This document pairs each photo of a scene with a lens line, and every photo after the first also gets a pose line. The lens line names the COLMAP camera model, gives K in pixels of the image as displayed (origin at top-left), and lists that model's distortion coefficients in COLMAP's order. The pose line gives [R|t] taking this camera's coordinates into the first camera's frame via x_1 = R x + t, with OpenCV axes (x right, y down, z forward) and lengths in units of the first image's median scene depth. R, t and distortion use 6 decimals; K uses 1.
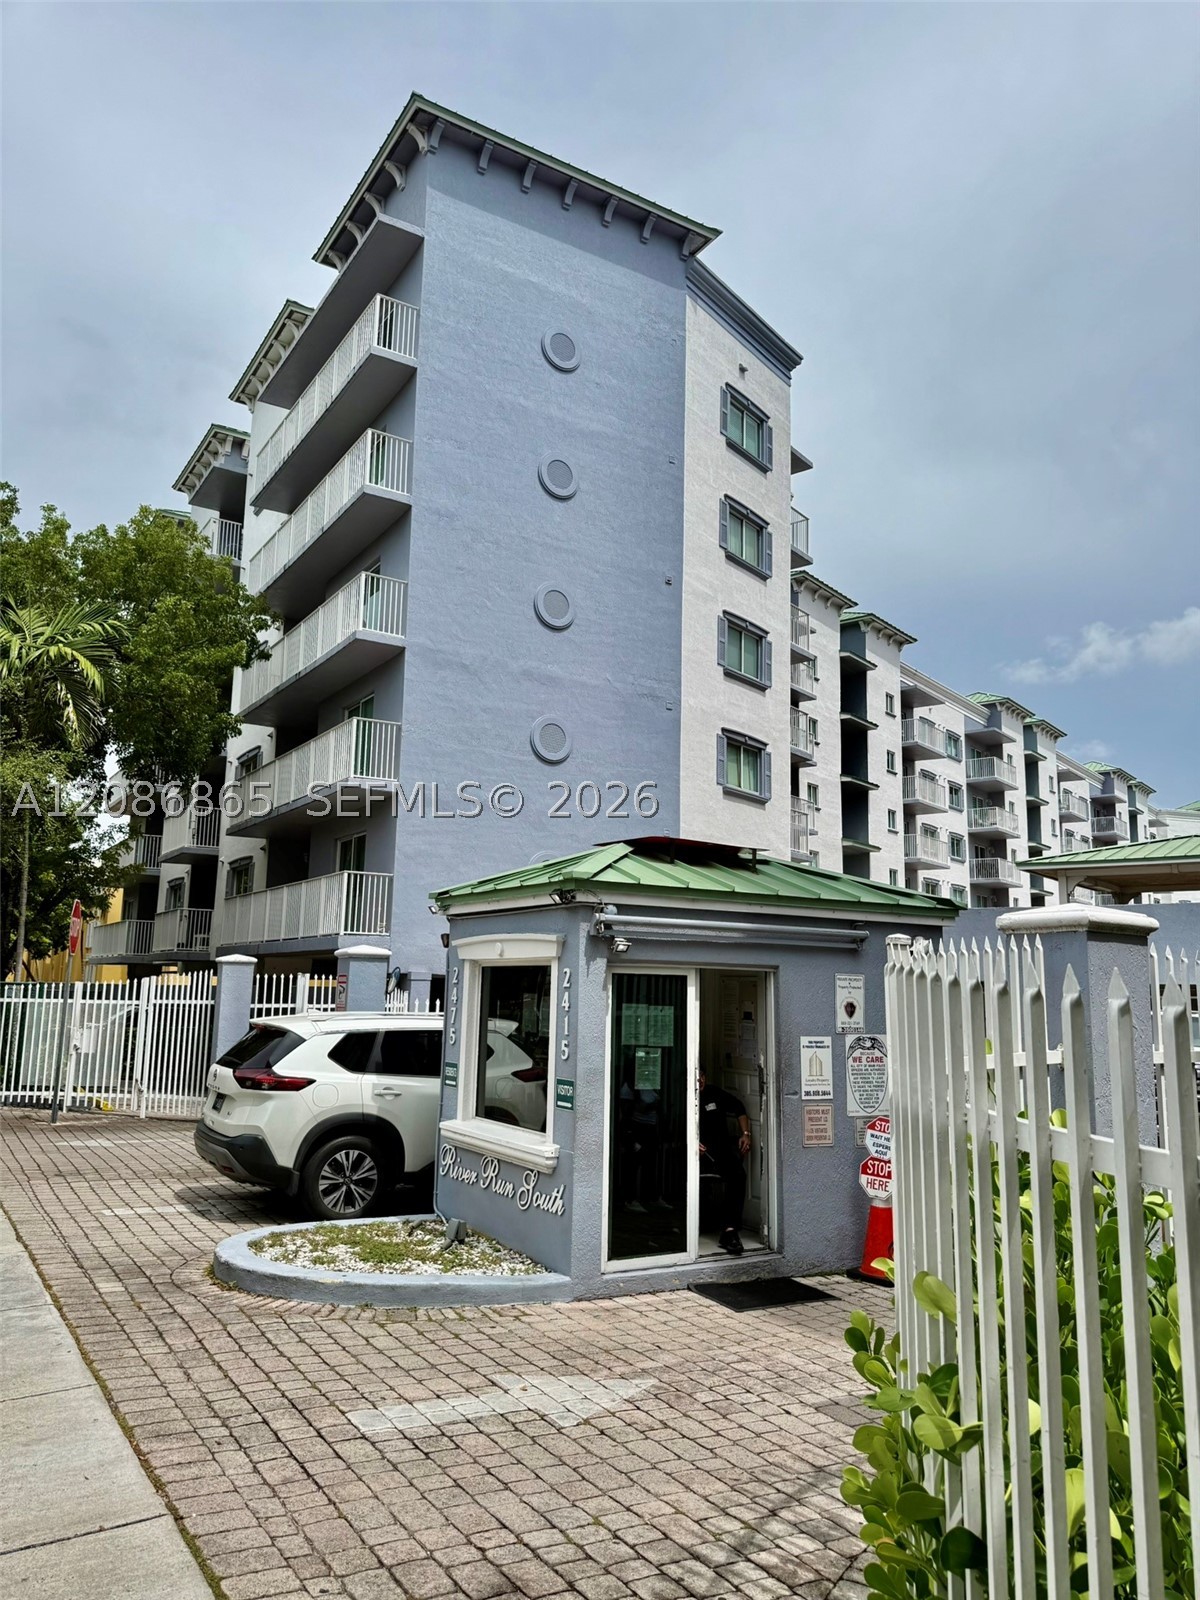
lens RADIAL K [[1131.0, 0, 598.3], [0, 1131.0, 800.8], [0, 0, 1]] dist [0.009256, 0.000575]
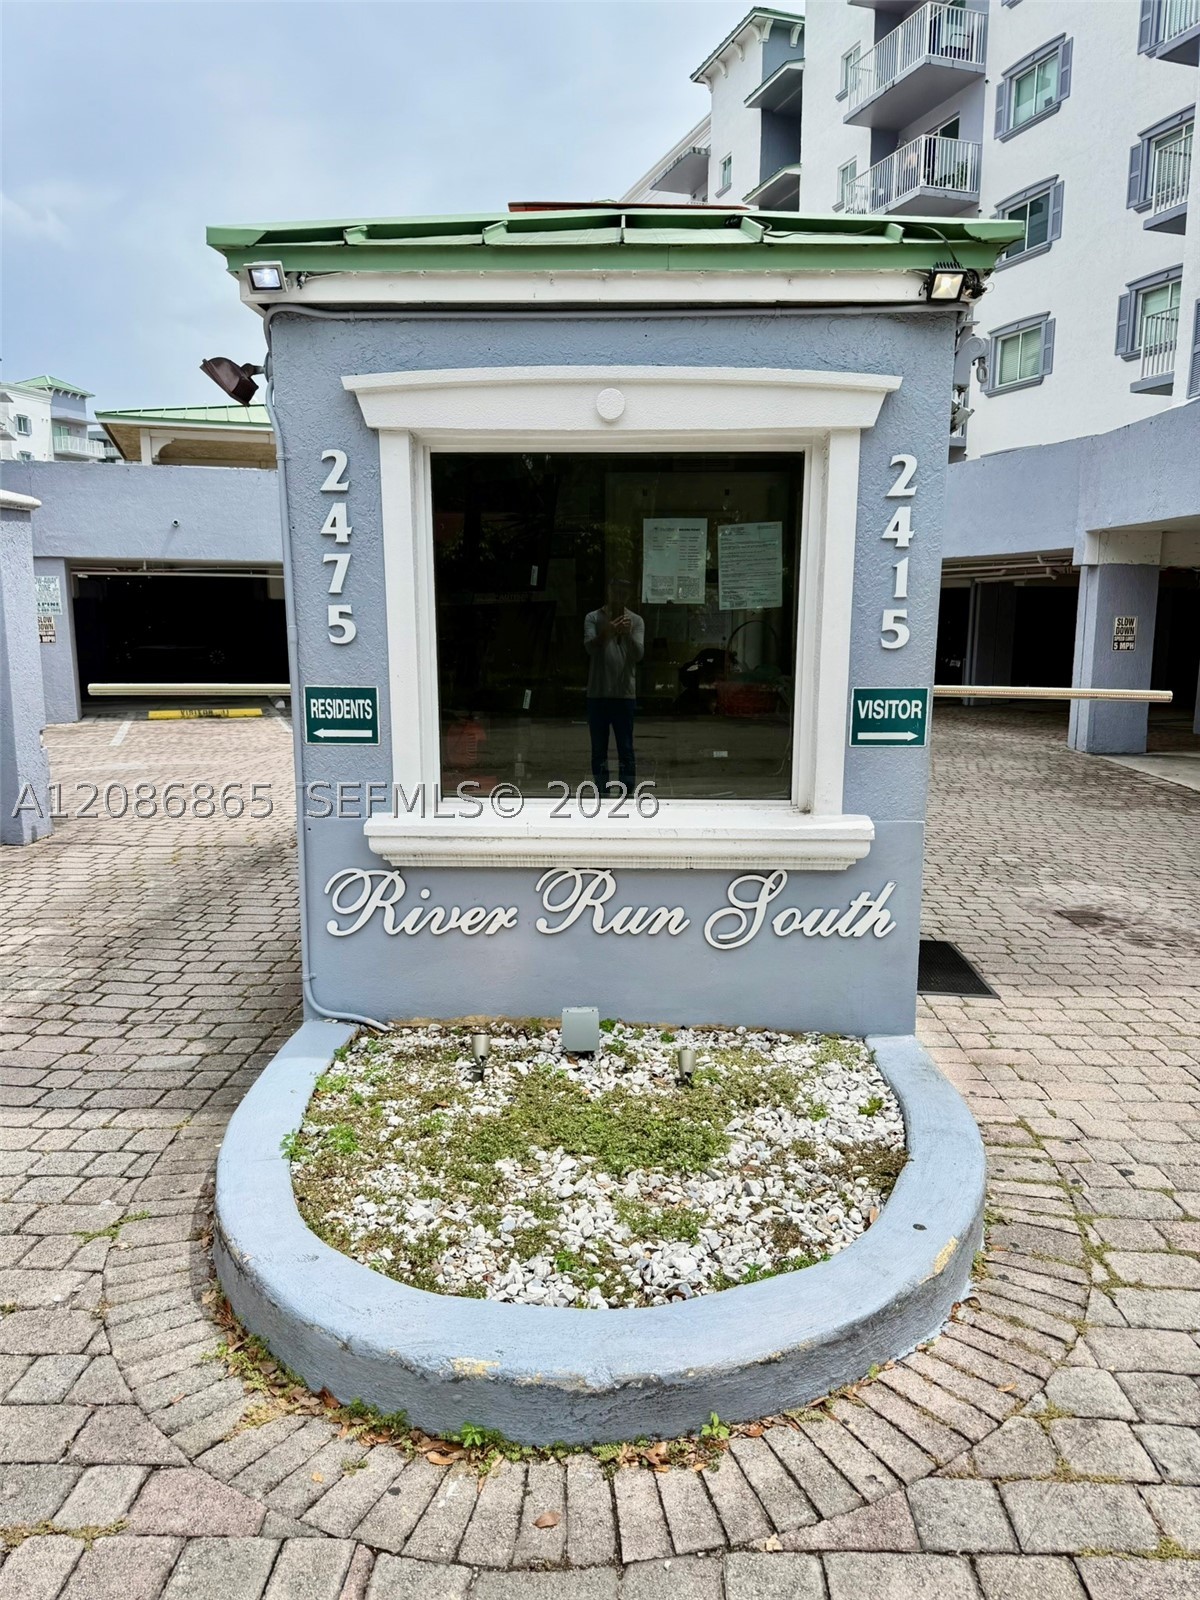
lens RADIAL K [[1131.0, 0, 600.5], [0, 1131.0, 799.5], [0, 0, 1]] dist [0.009256, 0.000575]
pose [[0.542791, -0.163764, 0.823747, -0.547017], [-0.134935, 0.951060, 0.277987, 0.183444], [-0.828958, -0.262041, 0.494130, 0.898739]]
